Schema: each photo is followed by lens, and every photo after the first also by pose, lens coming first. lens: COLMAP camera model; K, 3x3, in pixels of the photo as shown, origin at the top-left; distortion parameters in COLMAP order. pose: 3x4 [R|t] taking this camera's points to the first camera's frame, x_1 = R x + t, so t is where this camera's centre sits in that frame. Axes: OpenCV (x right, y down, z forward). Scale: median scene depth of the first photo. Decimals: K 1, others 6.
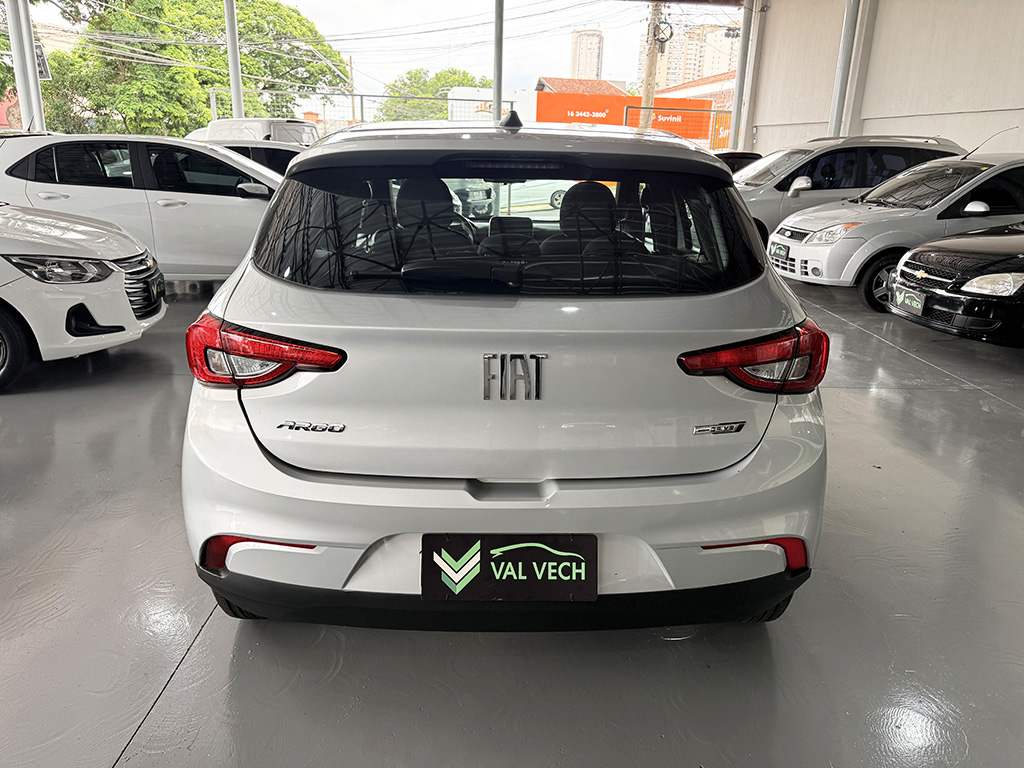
lens RADIAL K [[769.9, 0, 517.6], [0, 769.9, 389.0], [0, 0, 1]] dist [0.028105, -0.015191]
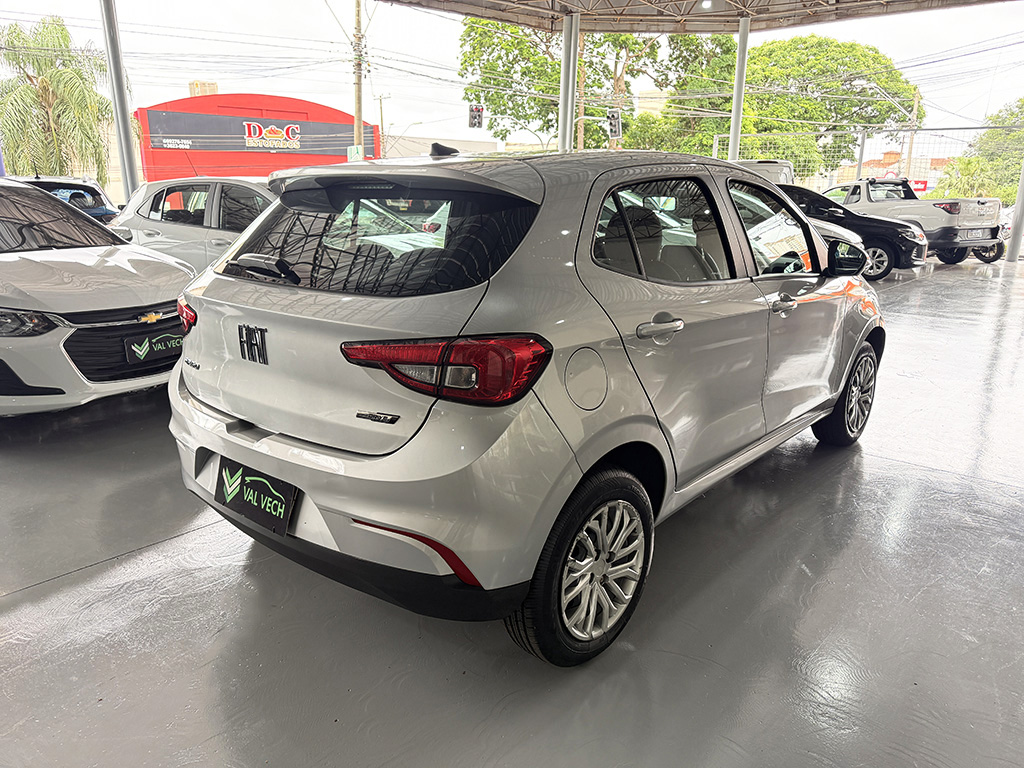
lens RADIAL K [[769.9, 0, 517.6], [0, 769.9, 389.0], [0, 0, 1]] dist [0.028105, -0.015191]
pose [[0.737045, 0.152961, -0.658306, 1.113418], [-0.187509, 0.982093, 0.018259, -0.044748], [0.649311, 0.109981, 0.752529, 0.296417]]
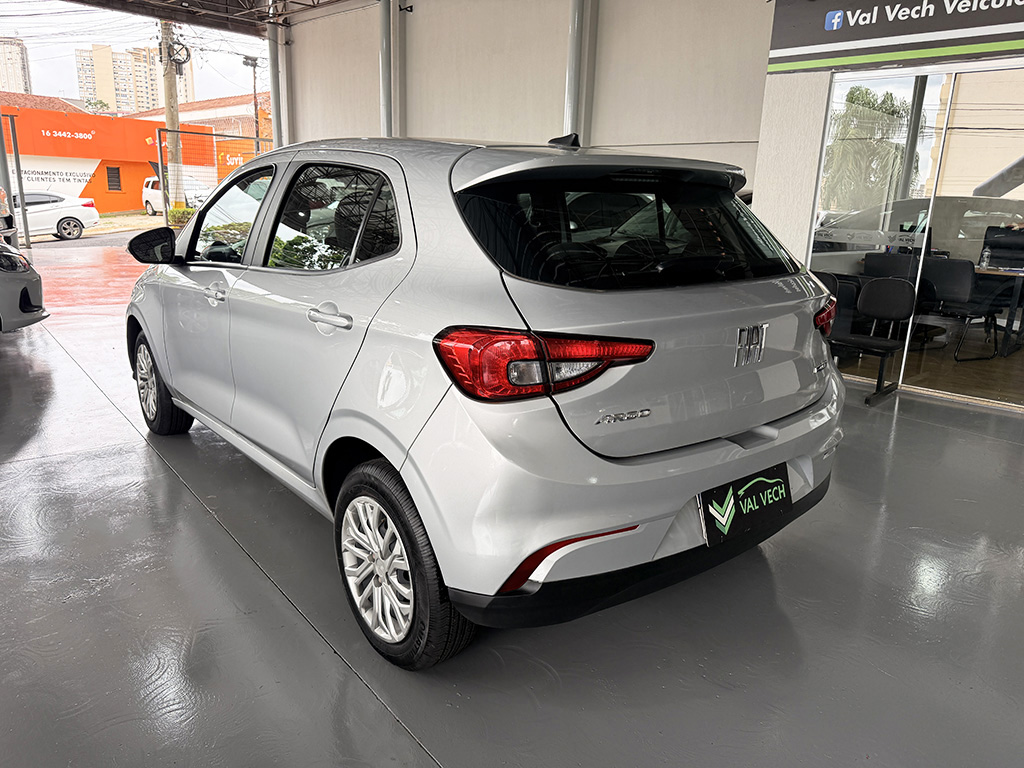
lens RADIAL K [[769.9, 0, 517.6], [0, 769.9, 389.0], [0, 0, 1]] dist [0.028105, -0.015191]
pose [[0.782461, -0.157070, 0.602564, -0.992717], [0.178090, 0.983693, 0.025160, -0.041230], [-0.596690, 0.087624, 0.797674, 0.219824]]
